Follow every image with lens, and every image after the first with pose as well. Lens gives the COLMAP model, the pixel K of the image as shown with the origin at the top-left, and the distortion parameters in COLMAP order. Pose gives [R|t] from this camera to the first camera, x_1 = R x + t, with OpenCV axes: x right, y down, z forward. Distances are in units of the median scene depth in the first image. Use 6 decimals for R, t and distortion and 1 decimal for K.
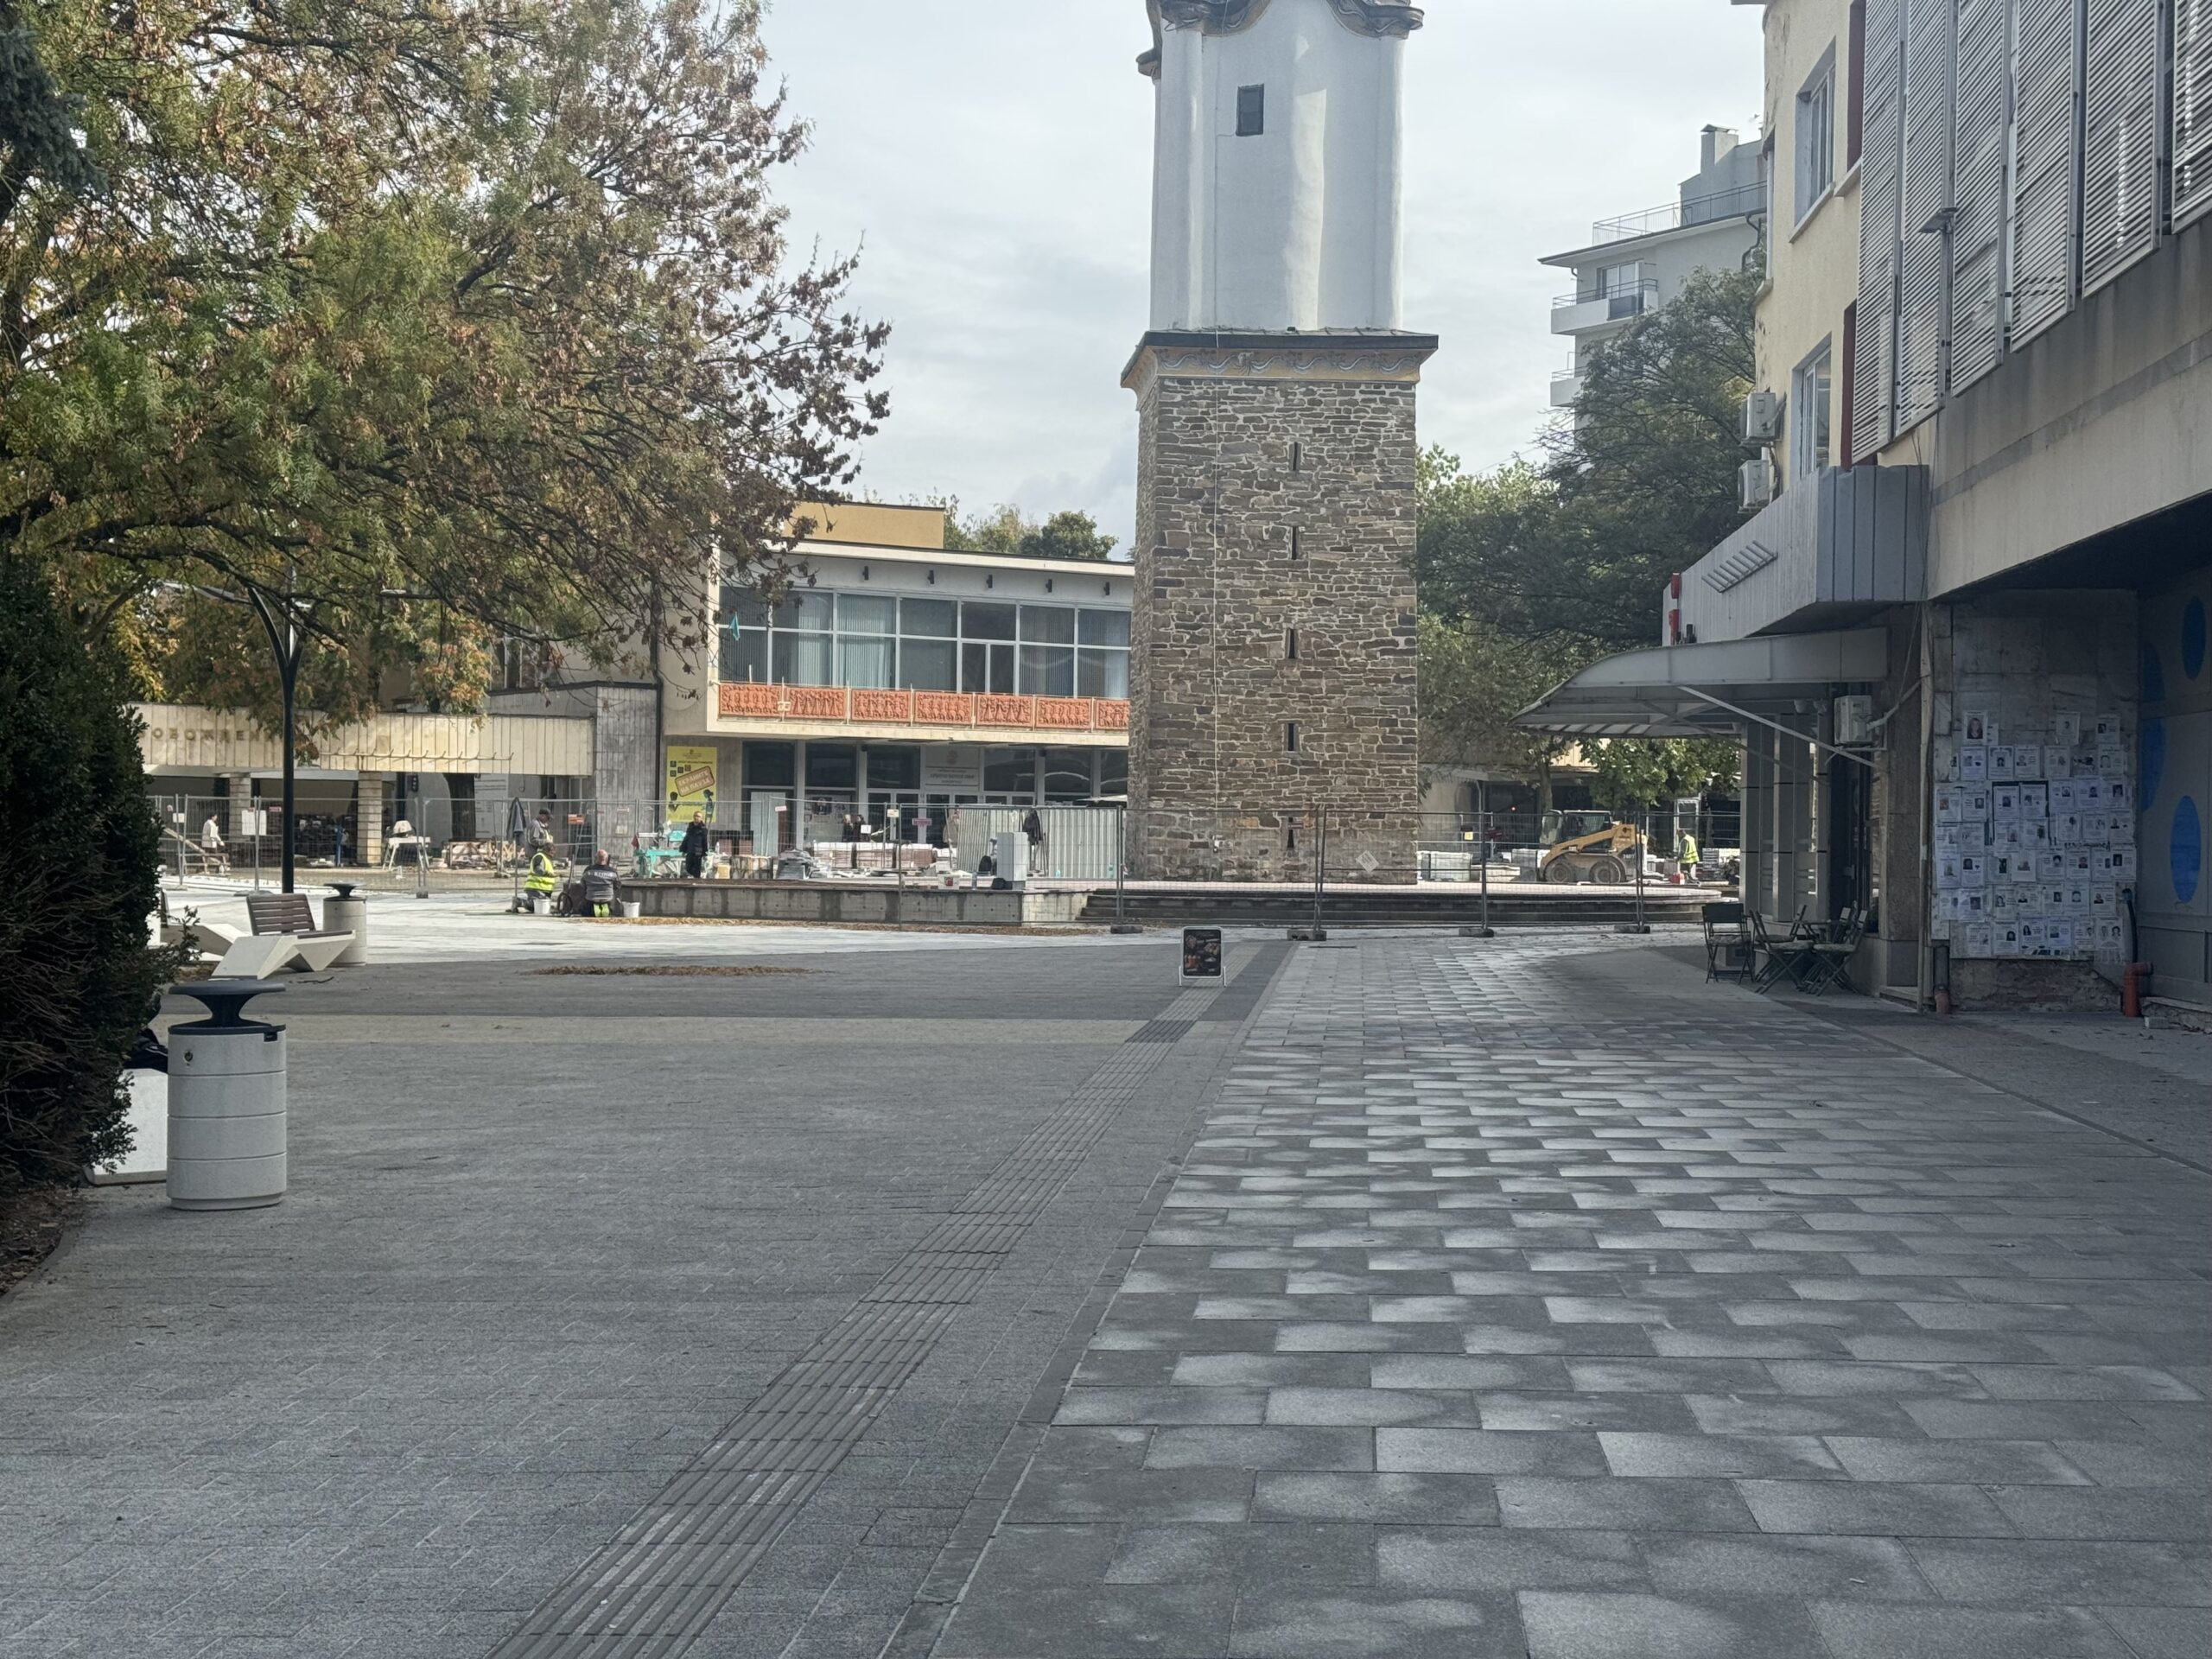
lens RADIAL K [[3035.8, 0, 1095.0], [0, 3035.8, 830.1], [0, 0, 1]] dist [0.122370, -0.050612]
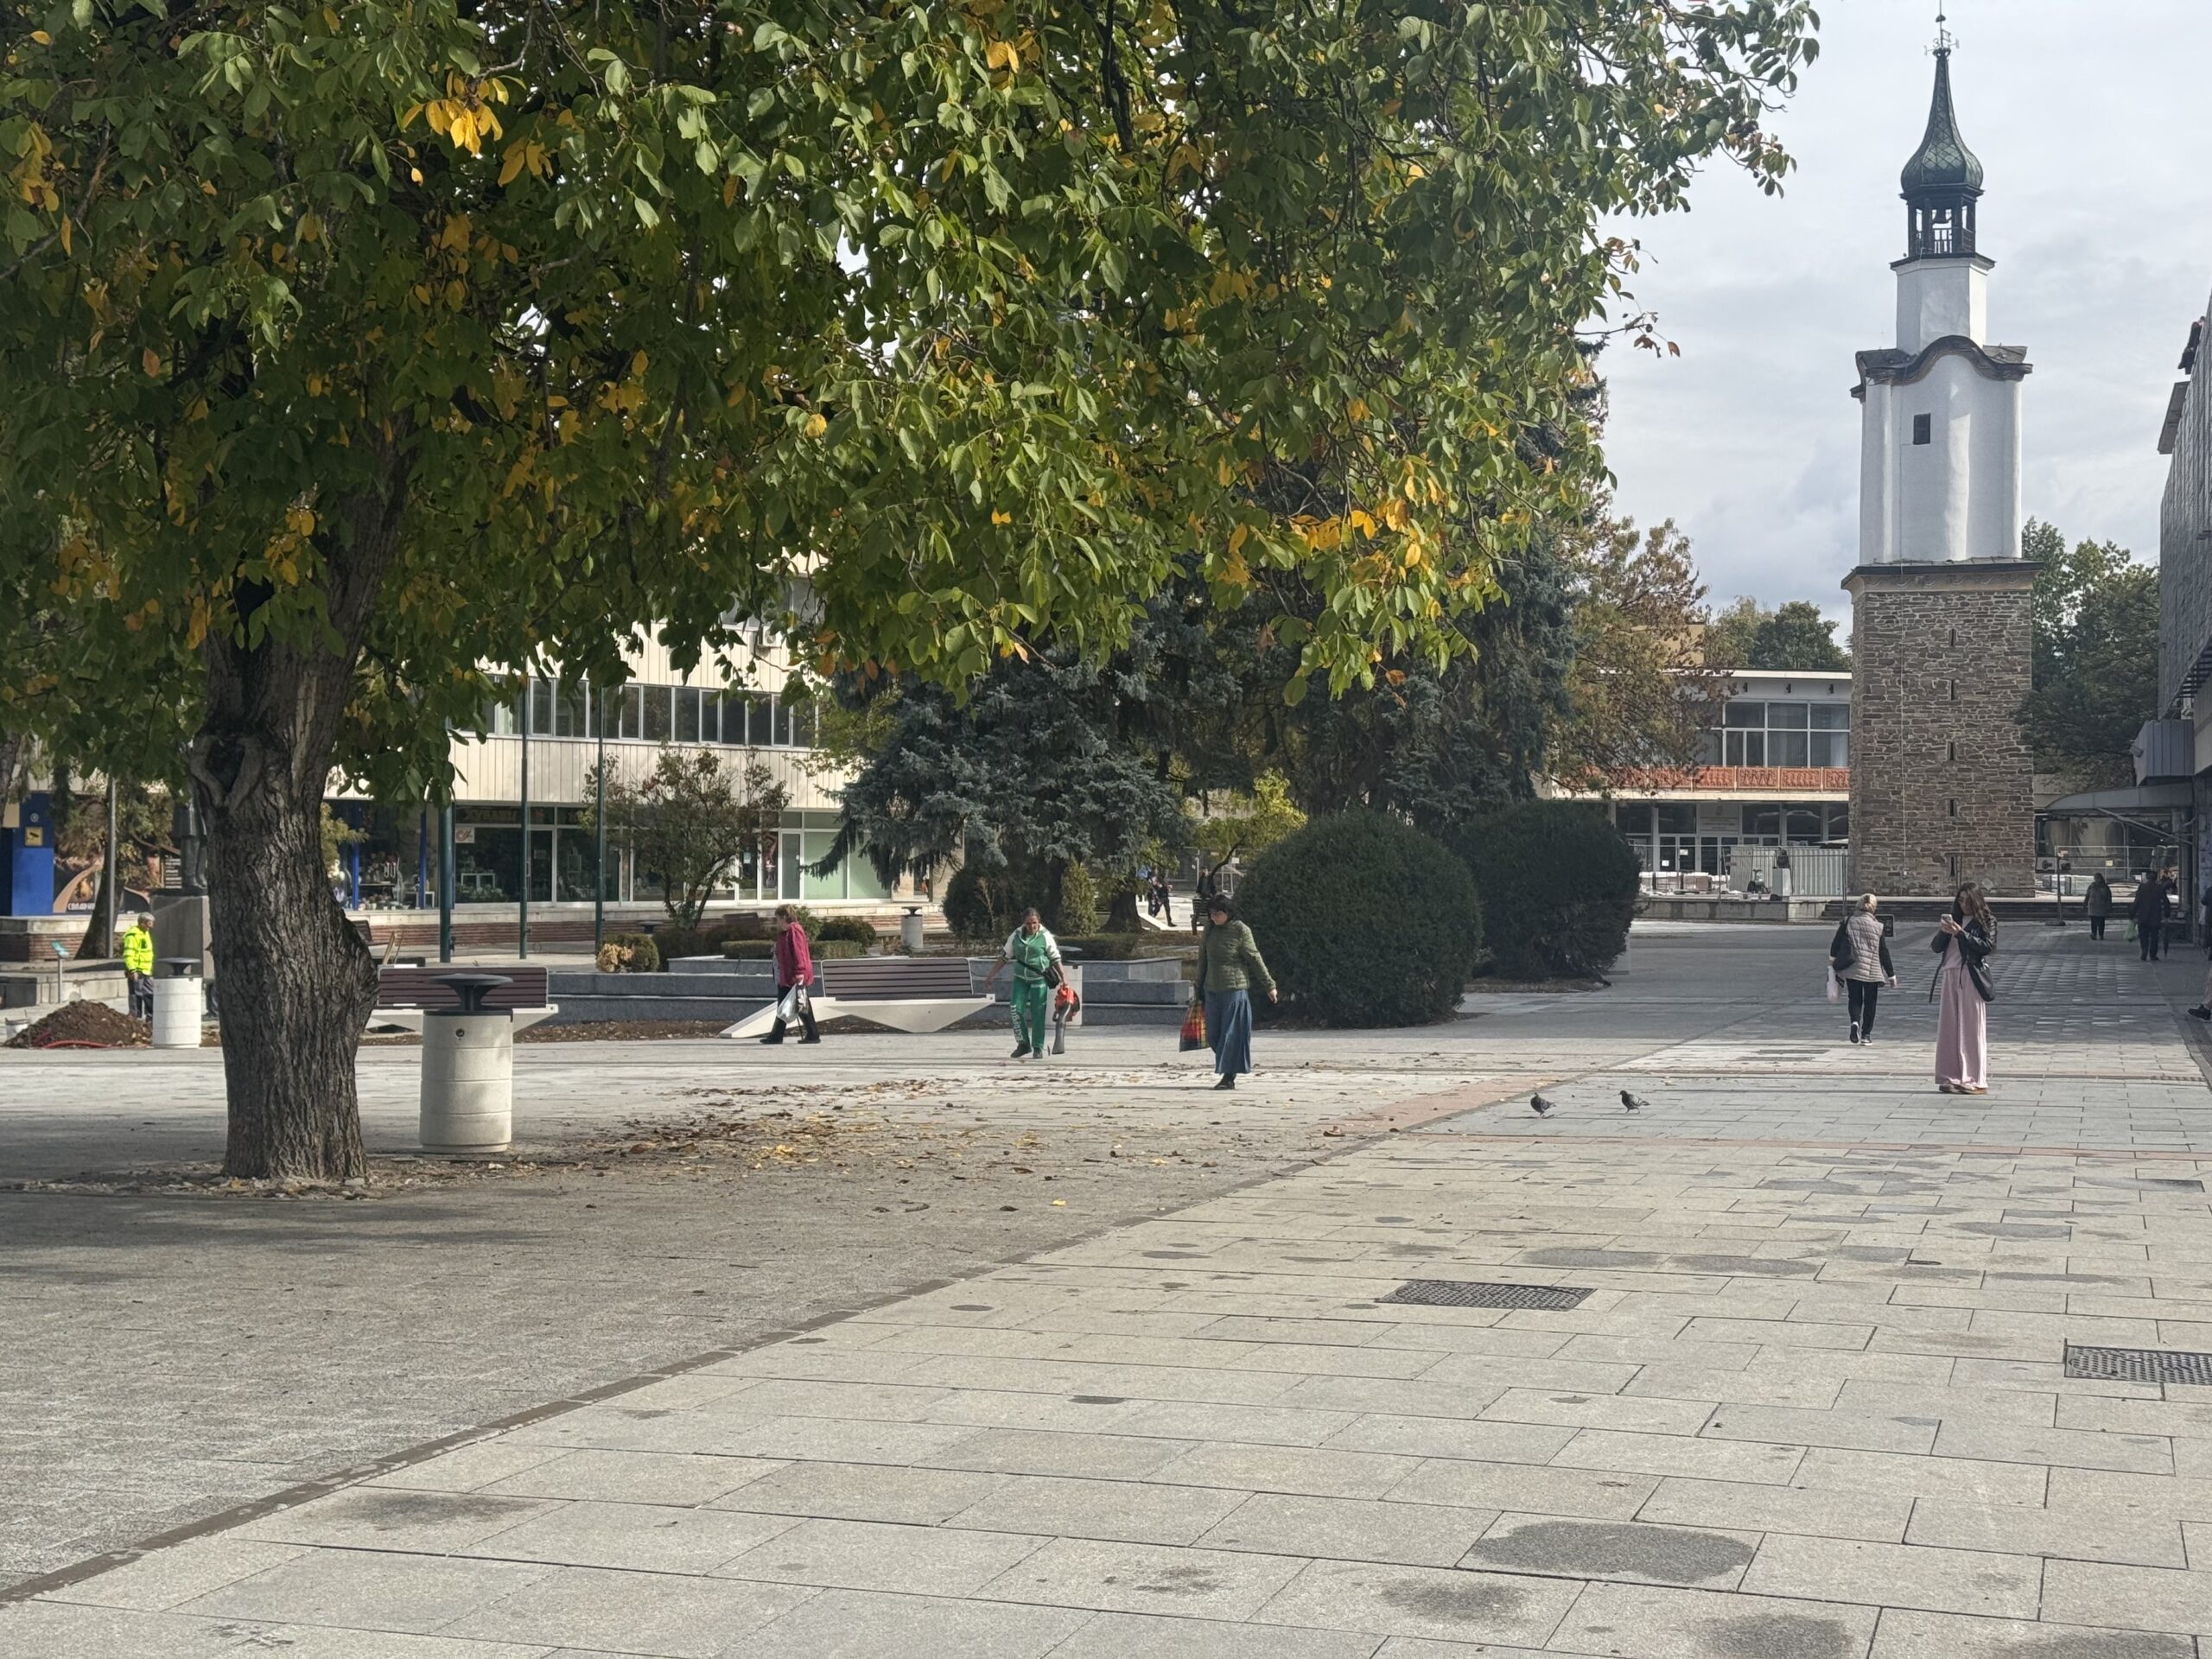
lens RADIAL K [[3035.8, 0, 1095.0], [0, 3035.8, 830.1], [0, 0, 1]] dist [0.122370, -0.050612]
pose [[0.973278, -0.012537, -0.229286, -0.004836], [0.010790, 0.999902, -0.008872, -0.006604], [0.229375, 0.006161, 0.973319, -0.521239]]
